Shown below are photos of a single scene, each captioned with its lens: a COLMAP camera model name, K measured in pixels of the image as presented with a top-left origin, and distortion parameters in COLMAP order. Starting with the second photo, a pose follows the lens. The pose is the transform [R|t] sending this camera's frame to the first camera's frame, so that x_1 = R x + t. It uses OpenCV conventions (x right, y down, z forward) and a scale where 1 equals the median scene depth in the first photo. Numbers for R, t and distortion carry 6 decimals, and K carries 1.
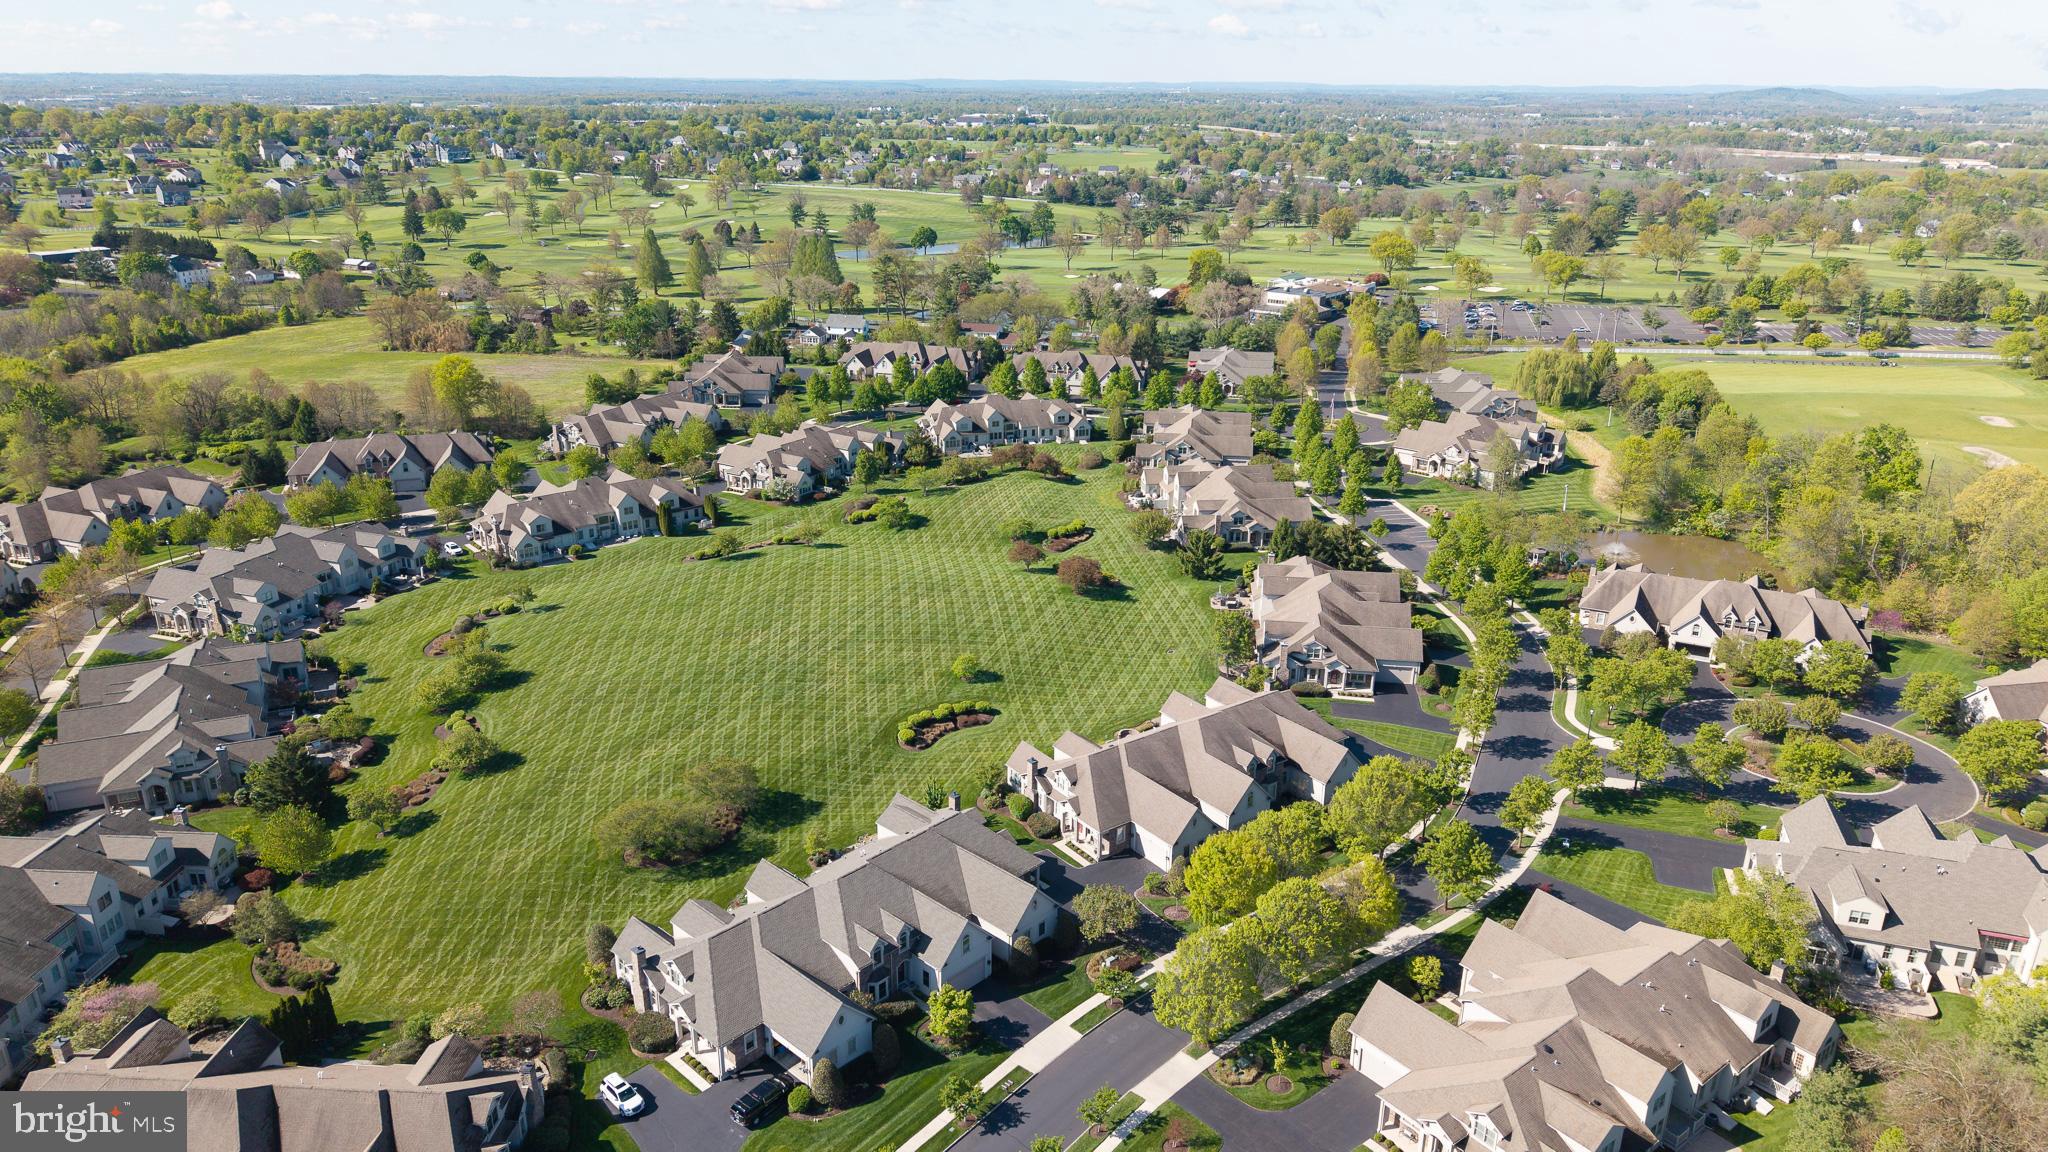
lens RADIAL K [[1372.9, 0, 1024.0], [0, 1372.9, 576.0], [0, 0, 1]] dist [0.038370, -0.036923]
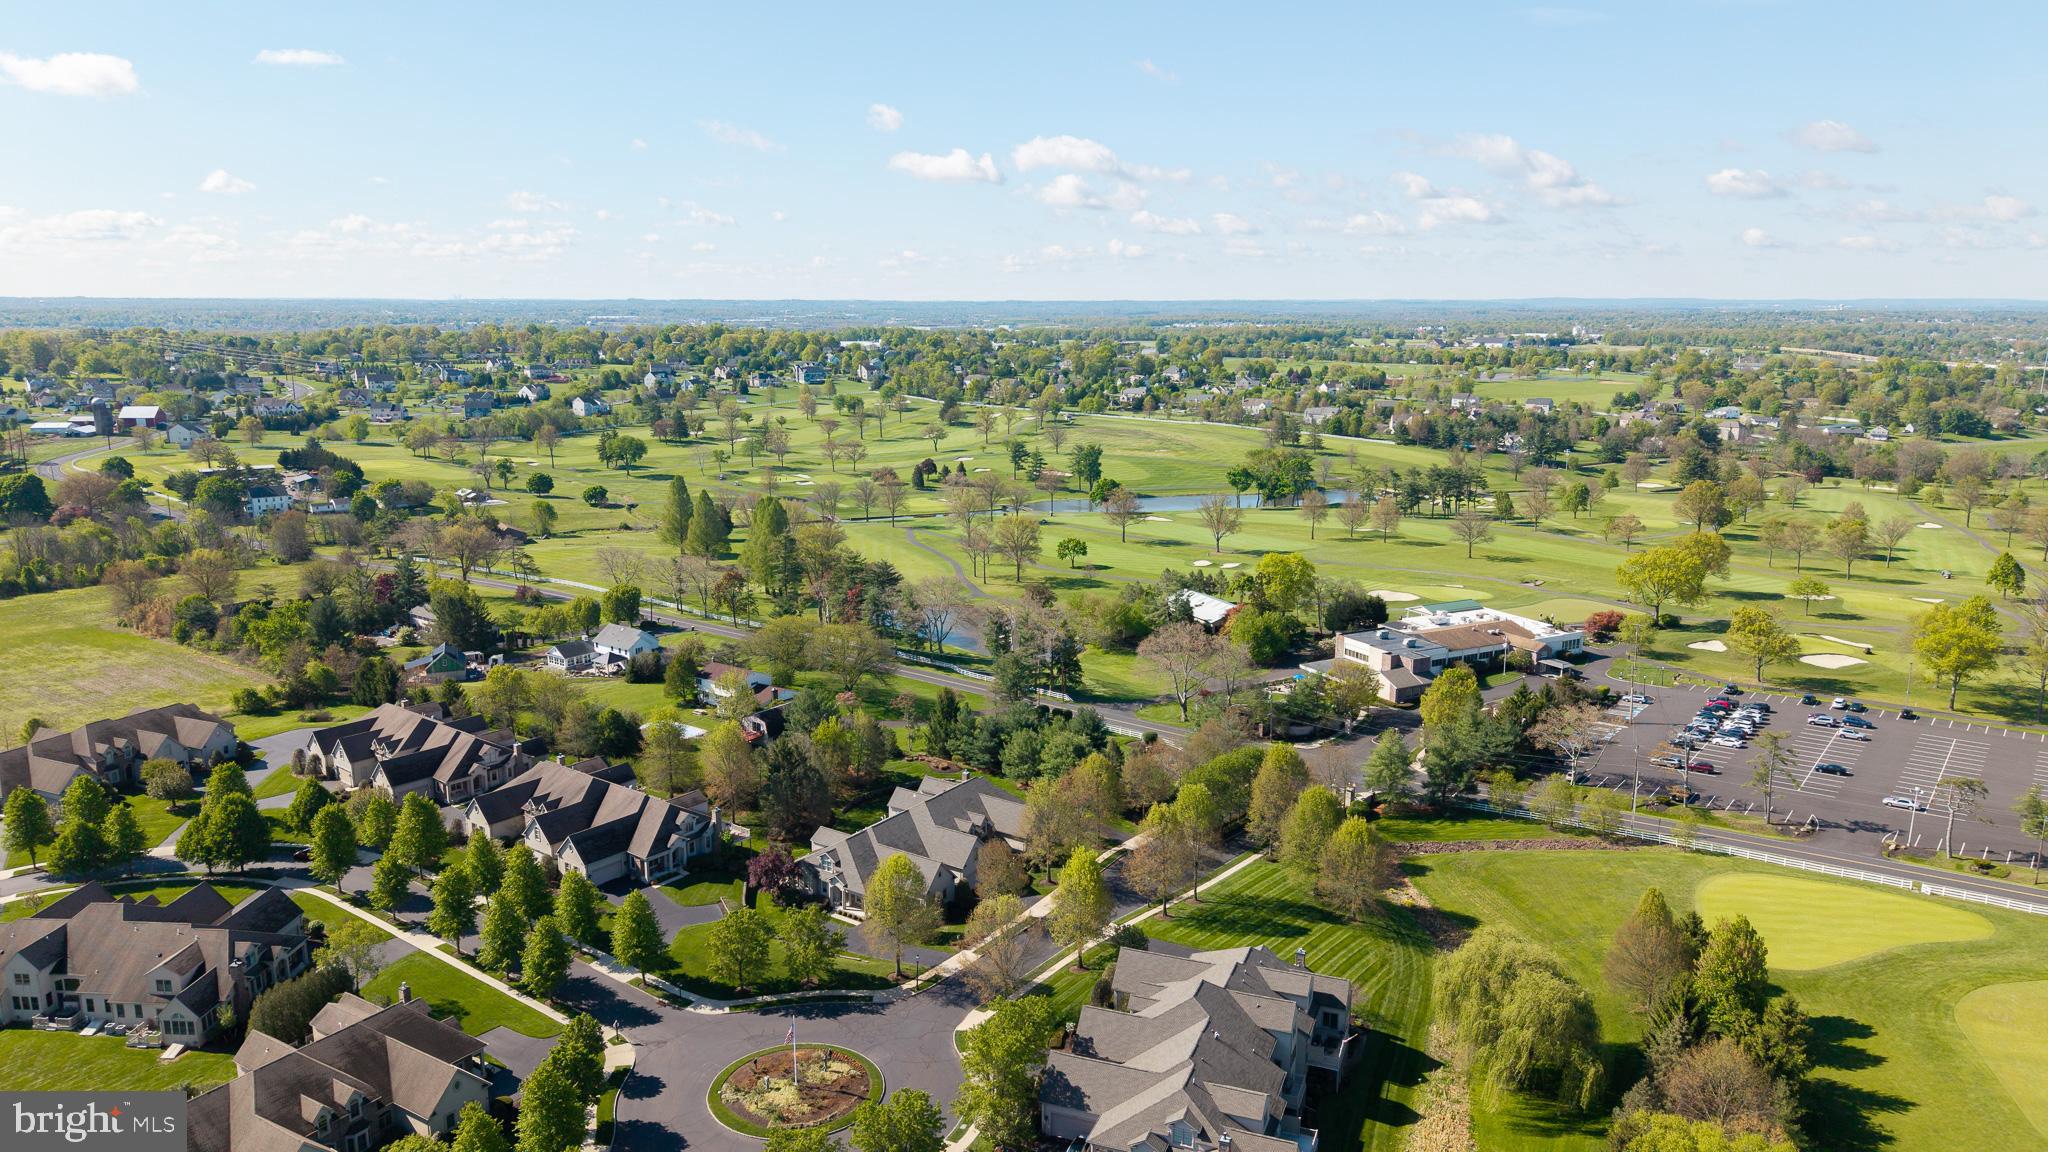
lens RADIAL K [[1374.1, 0, 1024.0], [0, 1374.1, 576.0], [0, 0, 1]] dist [0.028762, -0.026898]
pose [[0.911848, 0.075592, -0.403509, 0.554988], [-0.134146, 0.983810, -0.118840, -0.277572], [0.387992, 0.162493, 0.907225, 0.791140]]
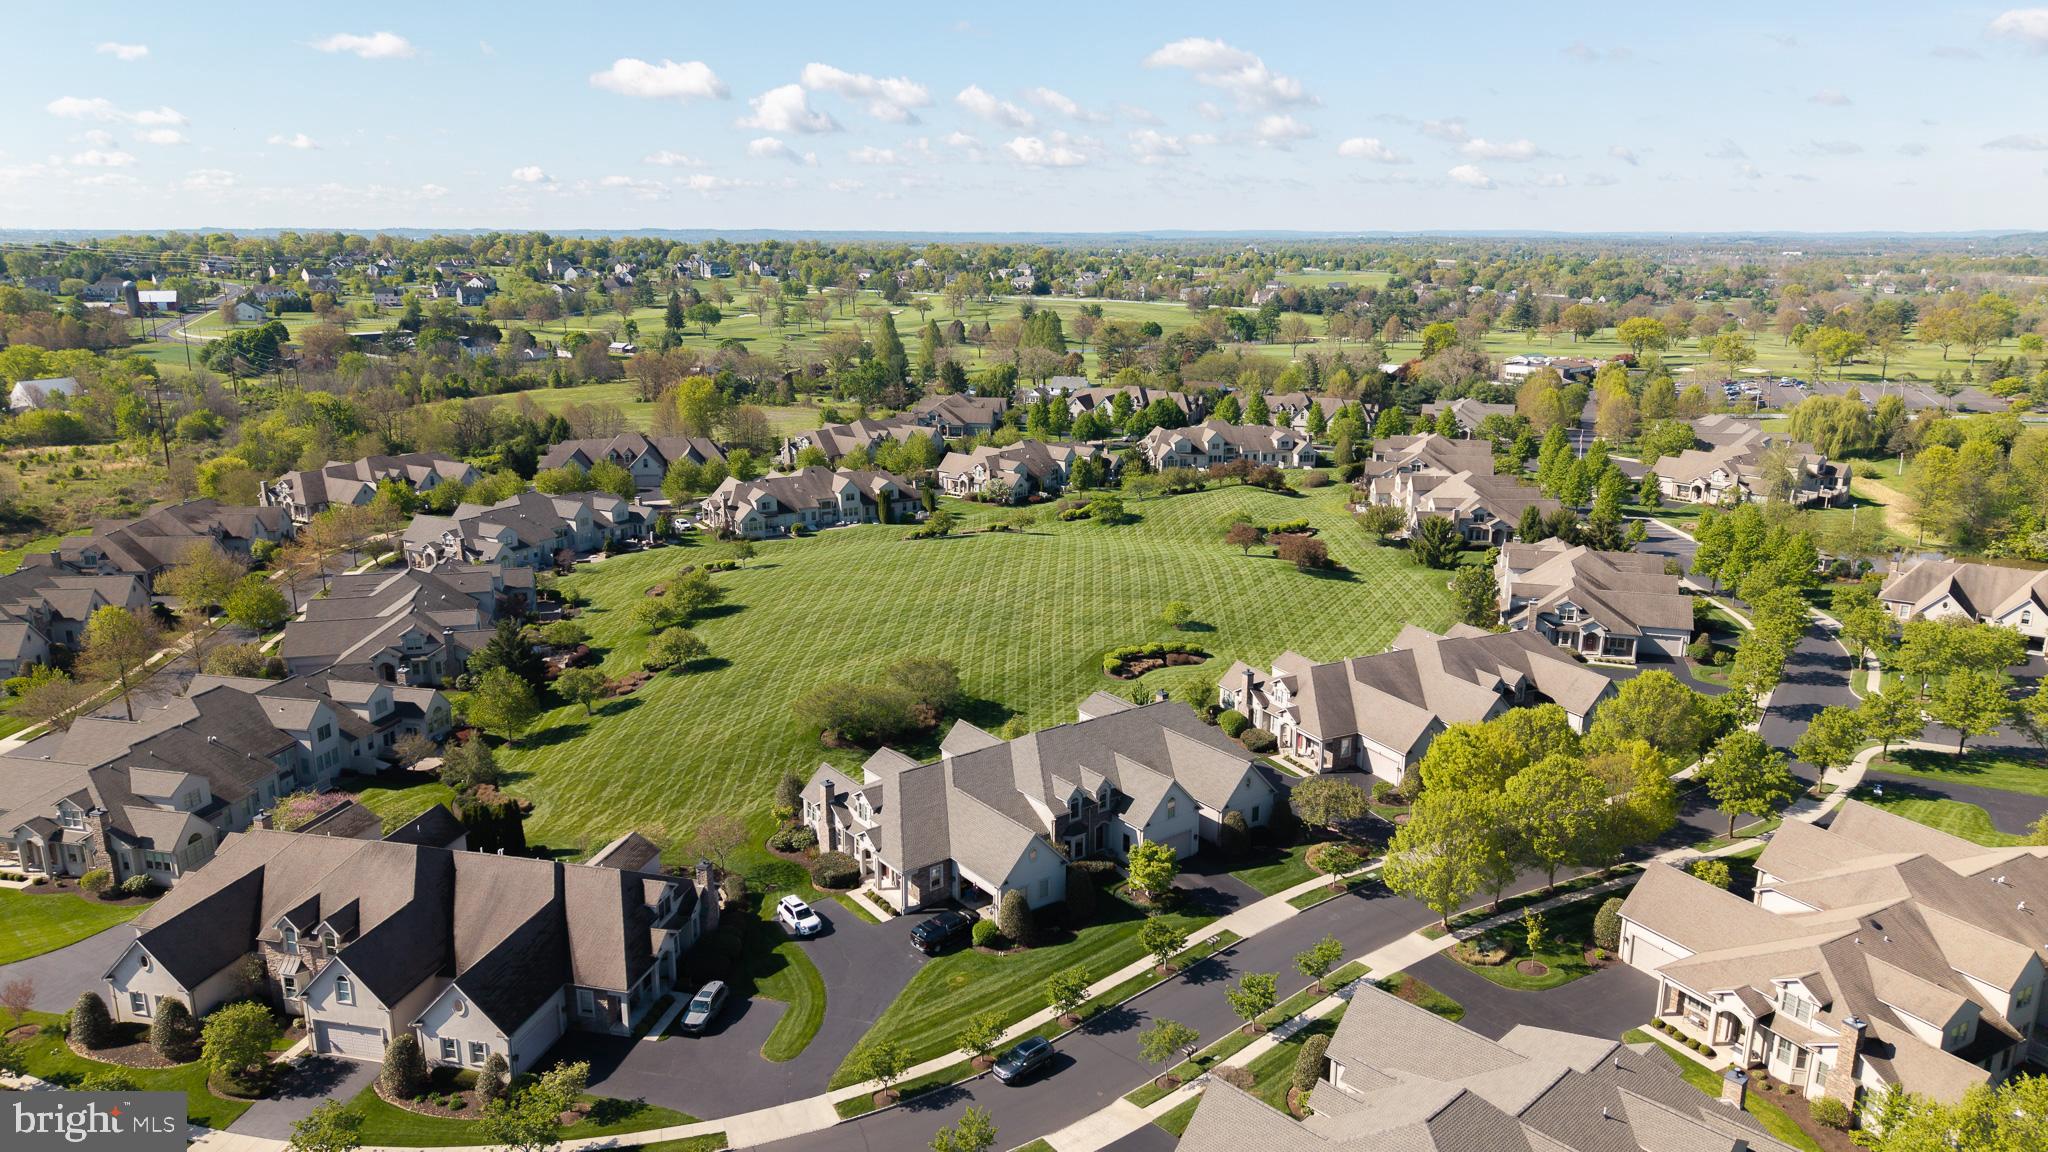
lens RADIAL K [[1366.7, 0, 1025.4], [0, 1366.7, 579.4], [0, 0, 1]] dist [0.047531, -0.049857]
pose [[0.987333, 0.033240, -0.155140, -0.000887], [-0.048084, 0.994511, -0.092932, 0.093233], [0.151199, 0.099214, 0.983512, 0.034655]]
